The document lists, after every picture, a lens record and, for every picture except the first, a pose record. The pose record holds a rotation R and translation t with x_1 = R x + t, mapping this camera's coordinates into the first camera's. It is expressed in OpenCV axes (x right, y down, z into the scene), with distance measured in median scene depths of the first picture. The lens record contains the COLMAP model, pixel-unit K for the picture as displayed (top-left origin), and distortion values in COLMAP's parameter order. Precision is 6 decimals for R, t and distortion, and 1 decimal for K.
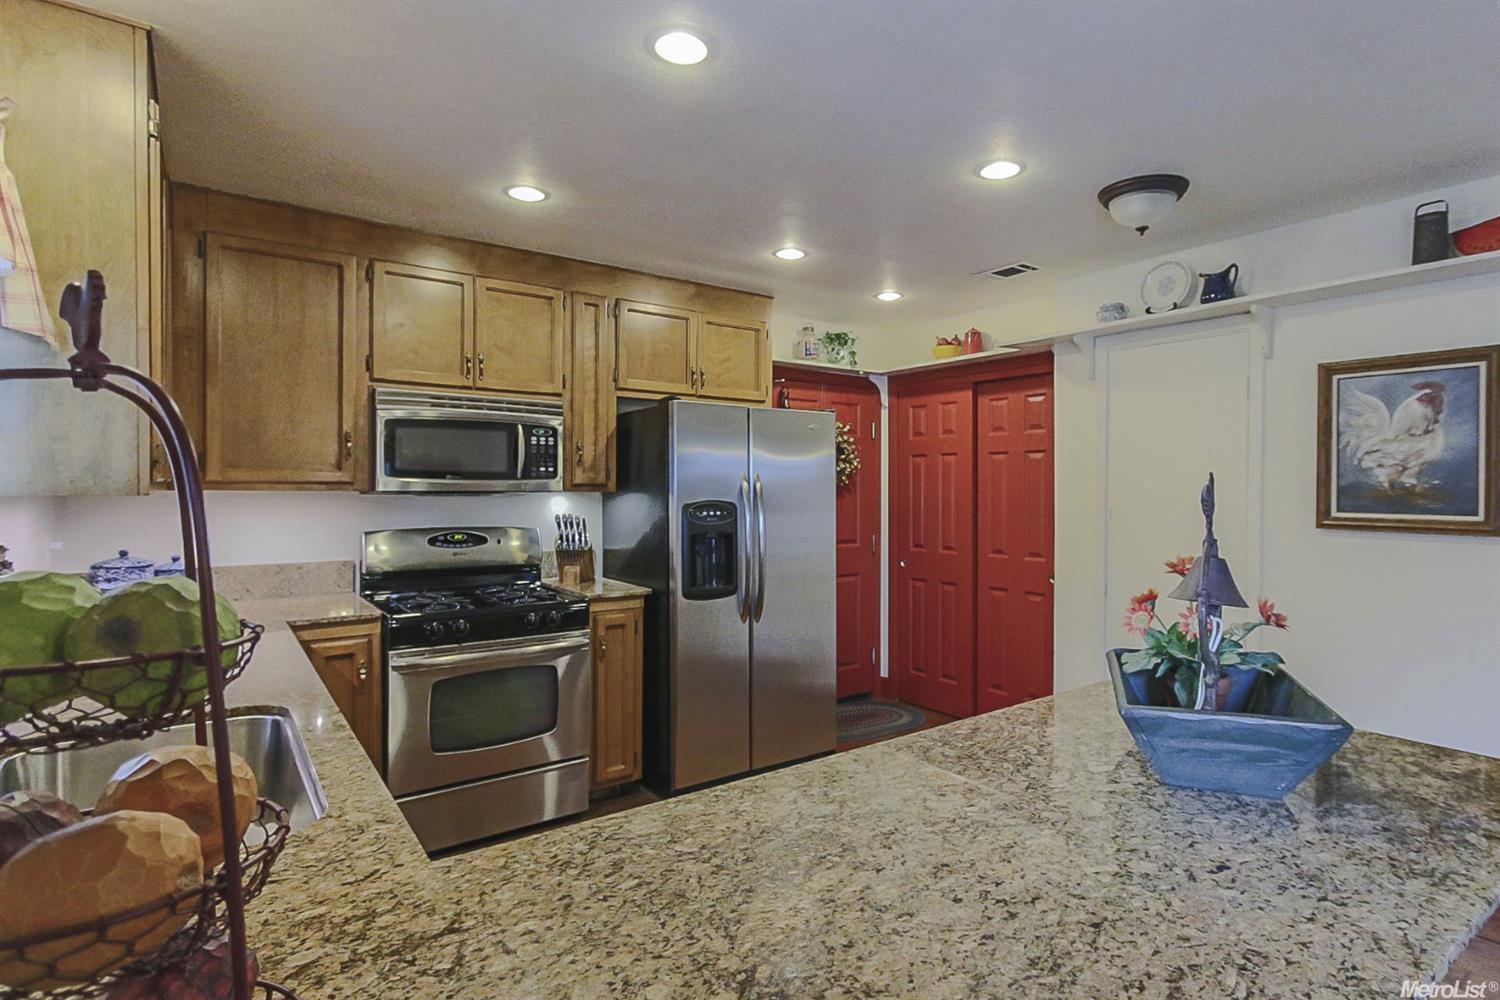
lens RADIAL K [[756.6, 0, 750.0], [0, 756.6, 500.0], [0, 0, 1]] dist [0.001251, 0.000775]
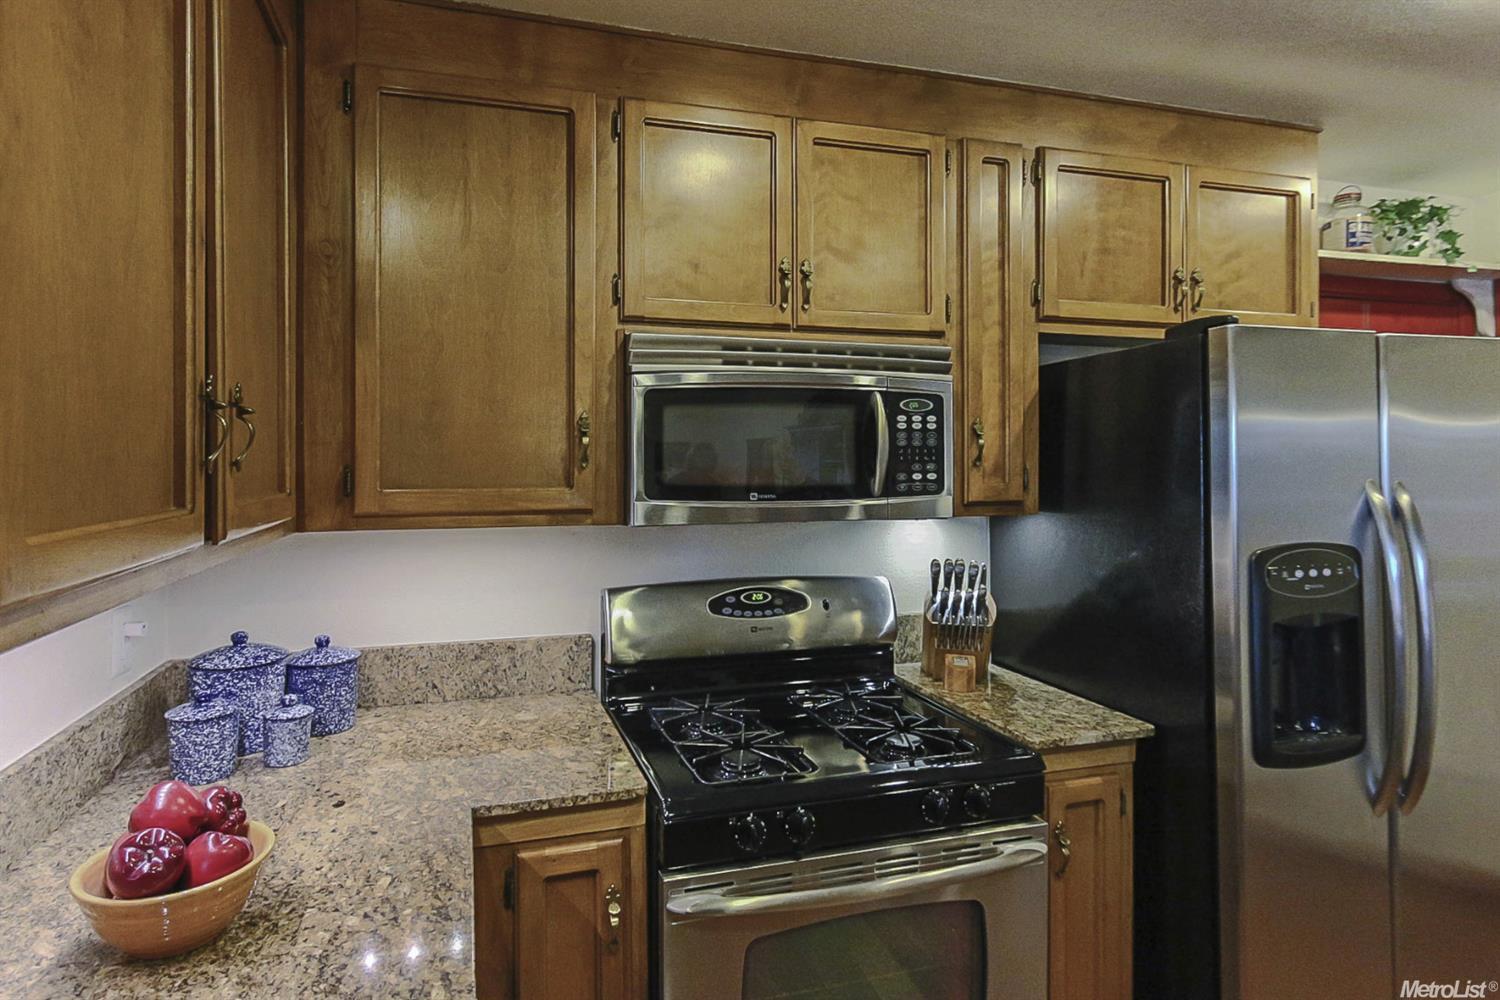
lens RADIAL K [[798.6, 0, 702.2], [0, 798.6, 465.8], [0, 0, 1]] dist [-0.003107, 0.000044]
pose [[0.944999, -0.011547, -0.326868, -0.232071], [0.006125, 0.999826, -0.017613, -0.038938], [0.327015, 0.014642, 0.944906, 0.428546]]
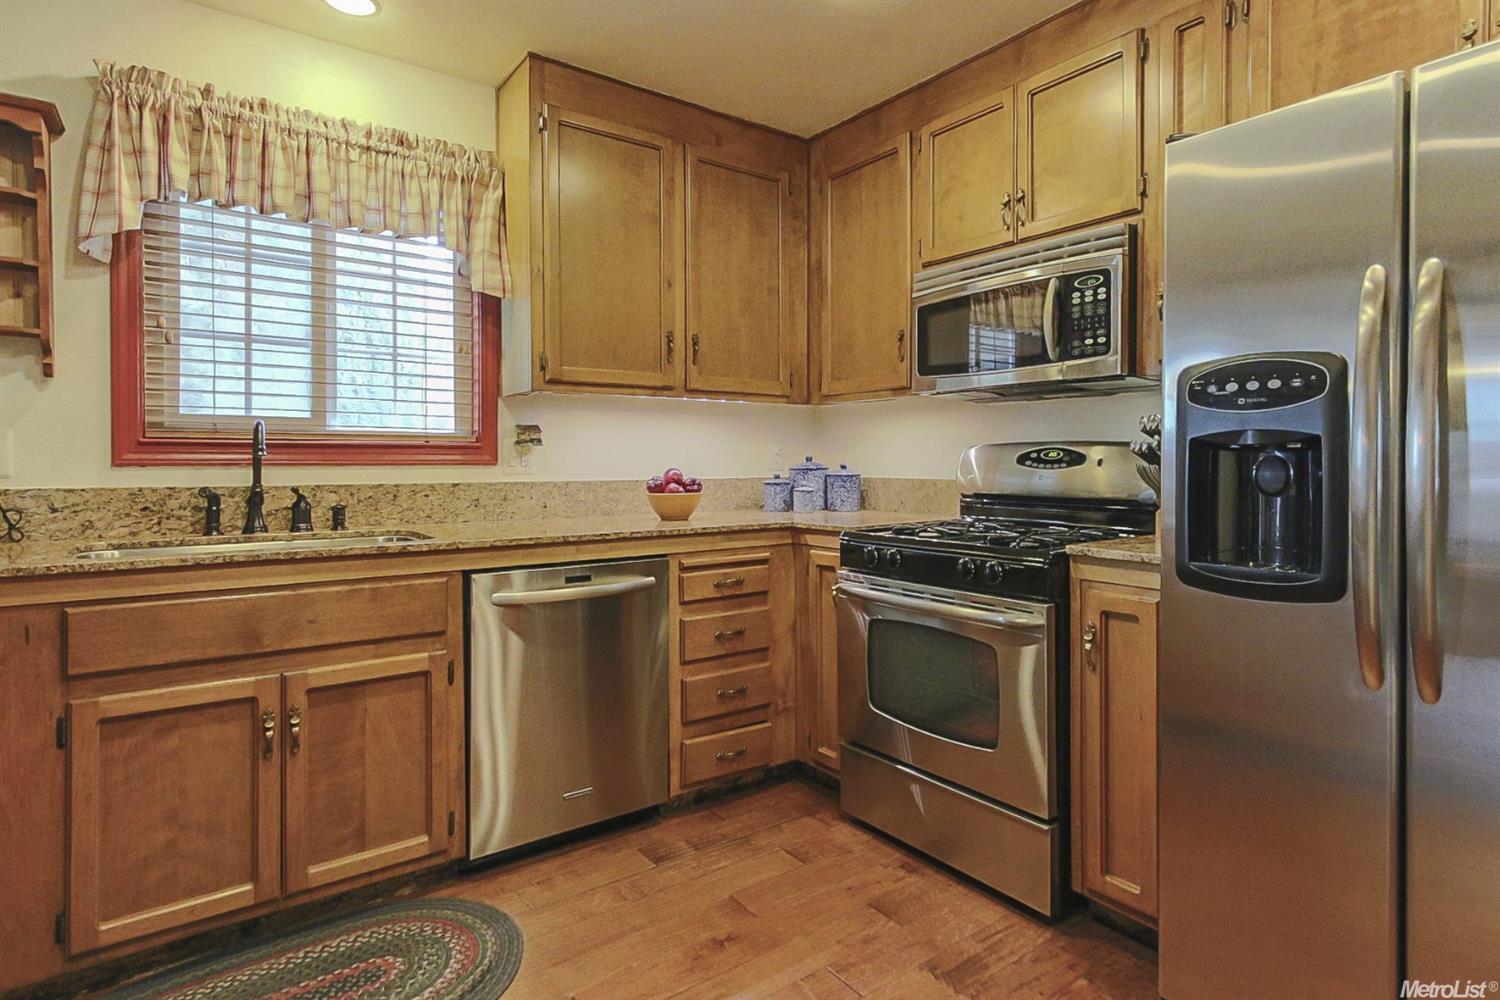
lens RADIAL K [[784.7, 0, 796.3], [0, 784.7, 465.2], [0, 0, 1]] dist [0.000538, 0.000617]
pose [[0.065599, 0.003417, -0.997840, 0.346501], [-0.016090, 0.999868, 0.002367, 0.061768], [0.997716, 0.015900, 0.065646, 0.714822]]
